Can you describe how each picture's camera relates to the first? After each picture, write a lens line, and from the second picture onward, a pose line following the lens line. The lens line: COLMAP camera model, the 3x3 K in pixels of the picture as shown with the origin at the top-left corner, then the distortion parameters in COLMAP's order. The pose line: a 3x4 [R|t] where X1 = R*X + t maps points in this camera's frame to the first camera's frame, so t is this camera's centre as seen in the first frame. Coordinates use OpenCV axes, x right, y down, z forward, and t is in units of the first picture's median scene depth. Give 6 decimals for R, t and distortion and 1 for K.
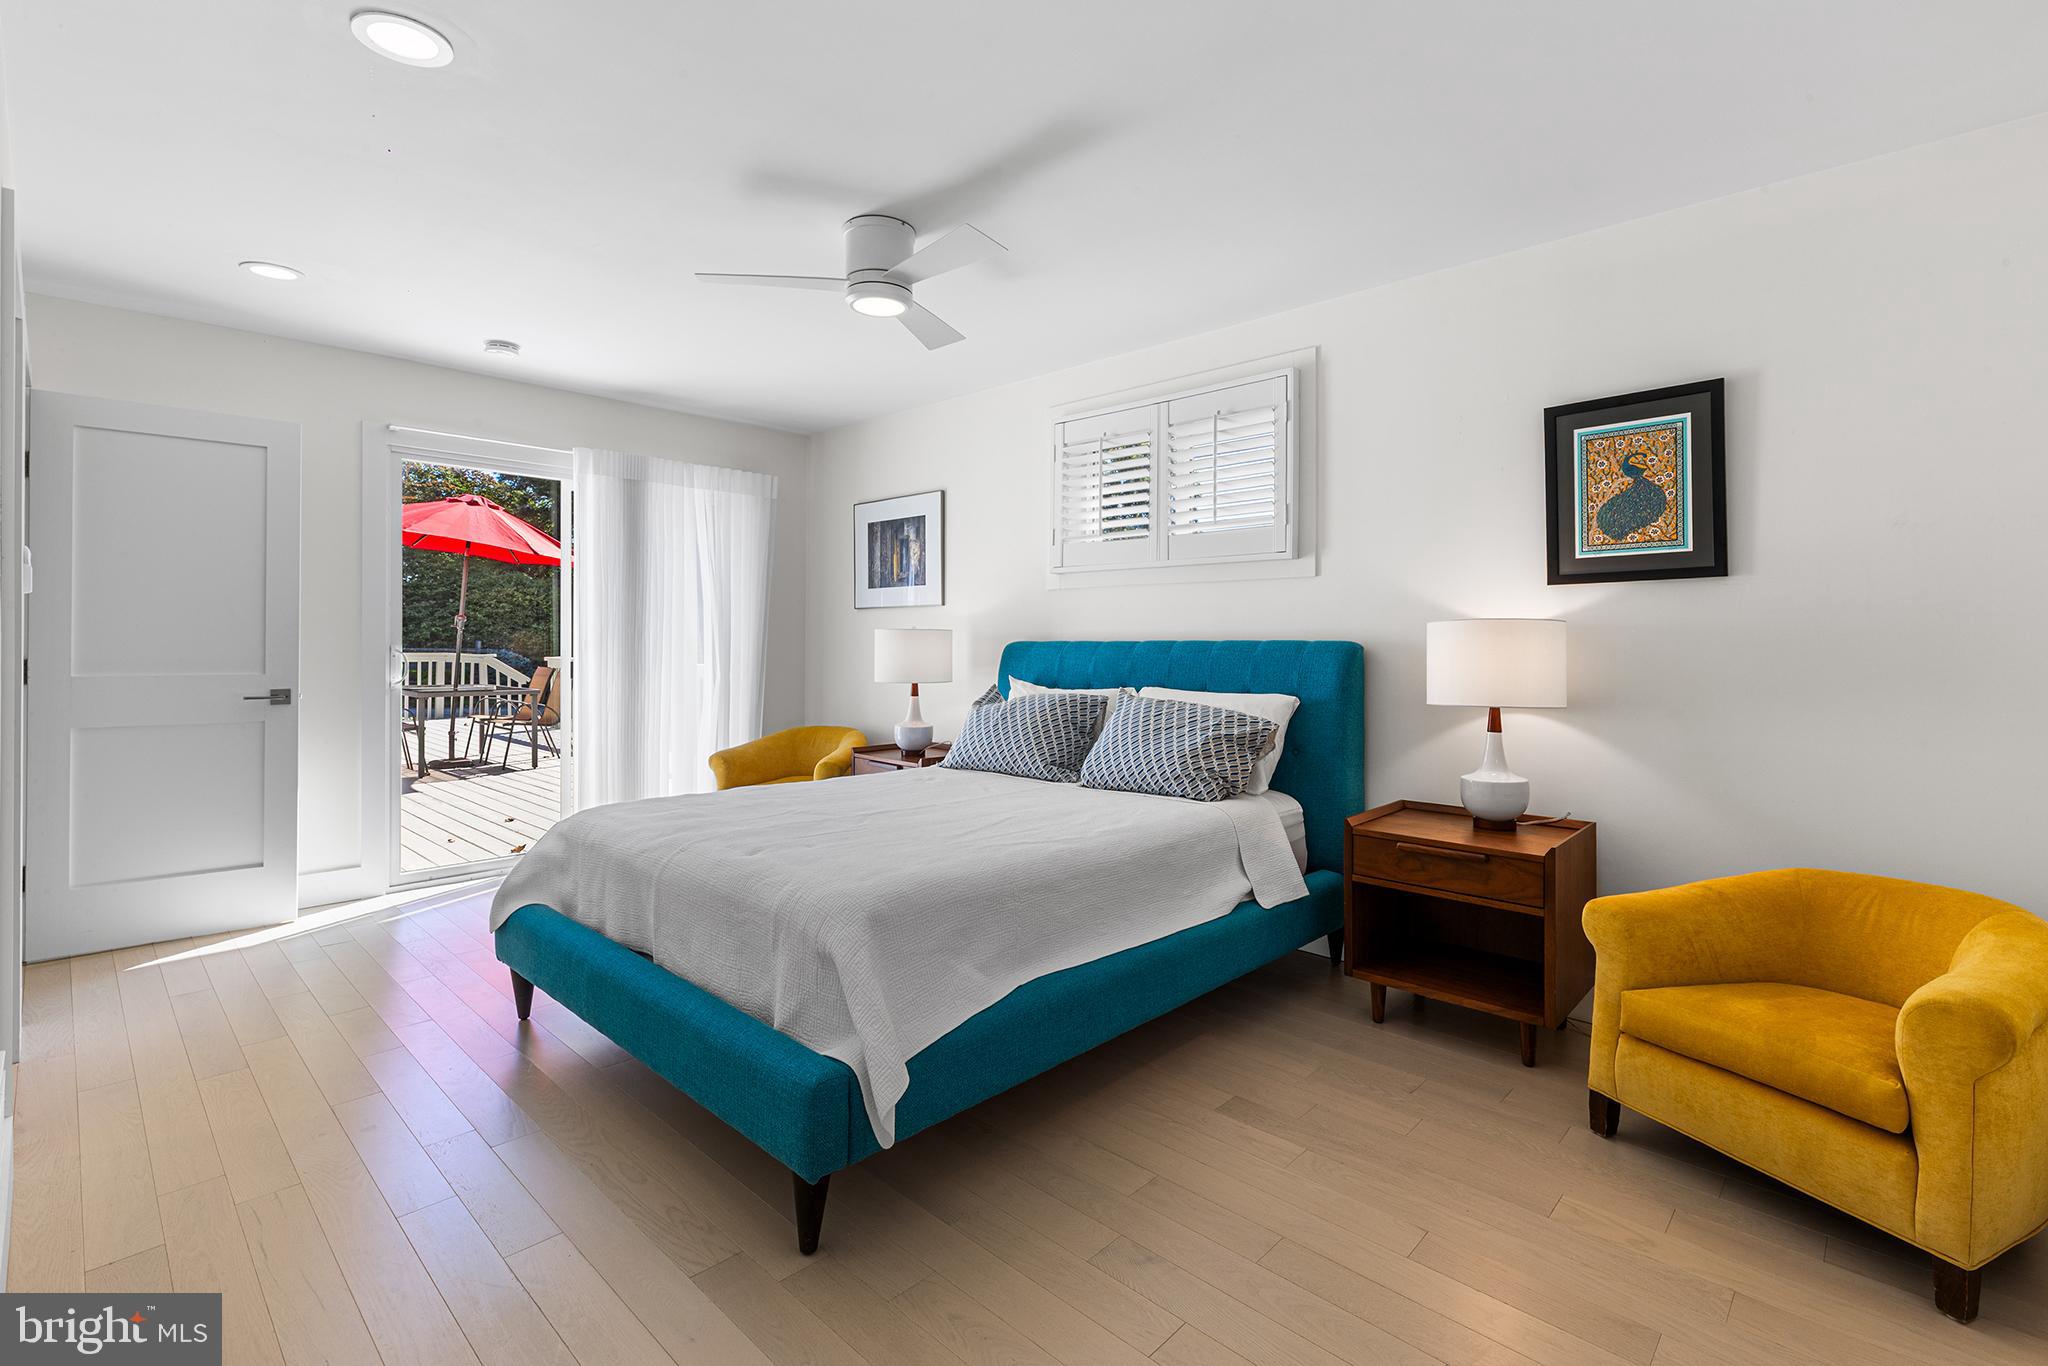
lens RADIAL K [[926.6, 0, 1029.4], [0, 926.6, 651.0], [0, 0, 1]] dist [0.000433, 0.000418]
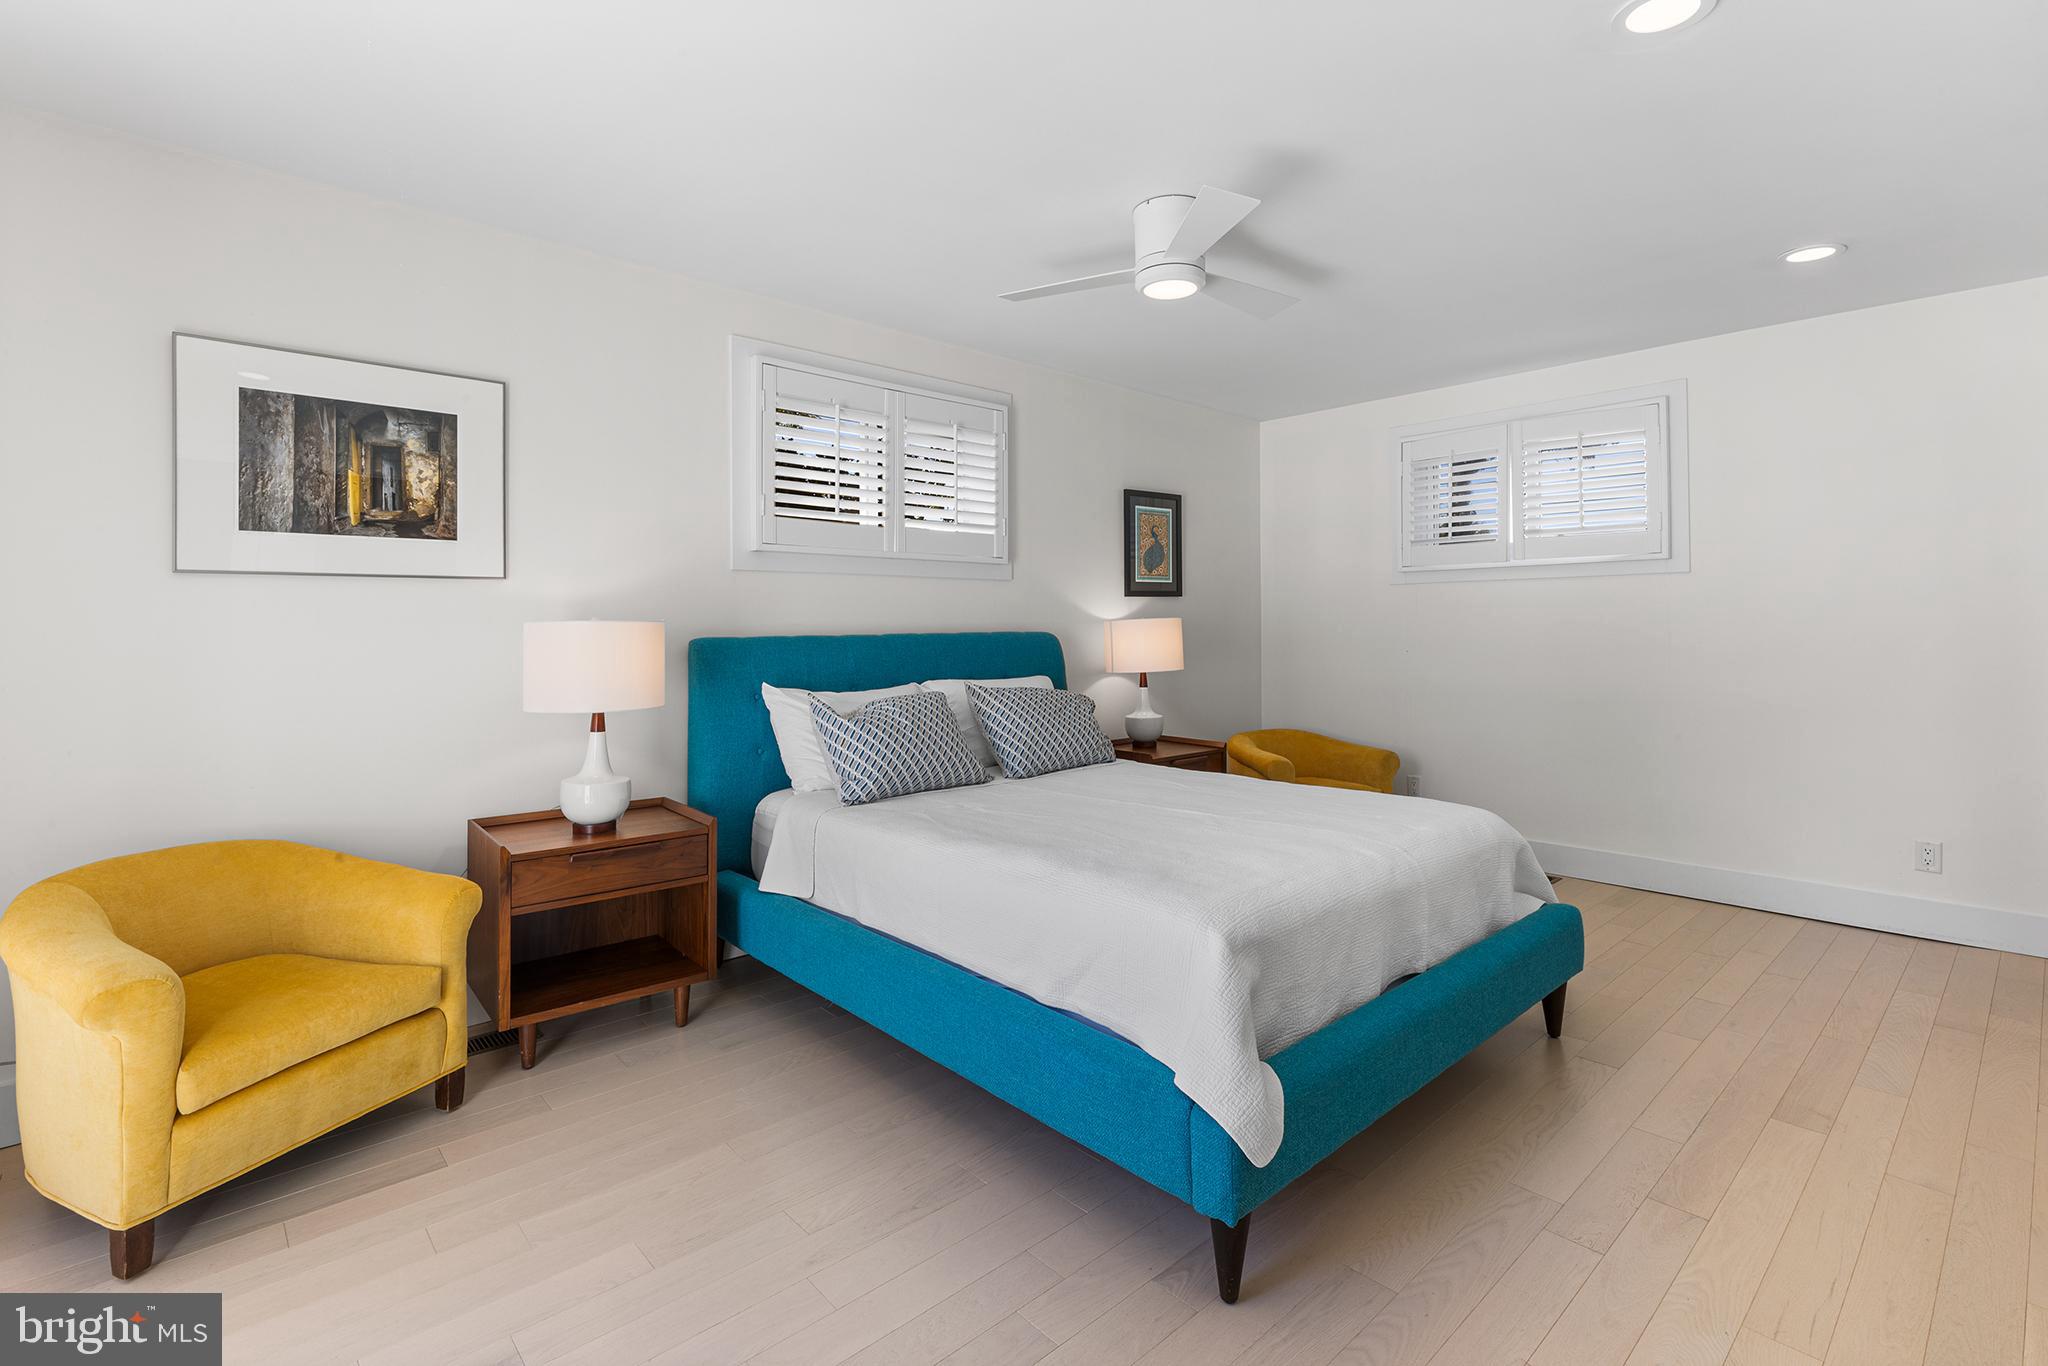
lens RADIAL K [[926.6, 0, 1029.4], [0, 926.6, 651.0], [0, 0, 1]] dist [0.000433, 0.000418]
pose [[0.081661, -0.018008, 0.996497, -0.921035], [0.028408, 0.999473, 0.015734, -0.005553], [-0.996255, 0.027024, 0.082130, 0.883540]]
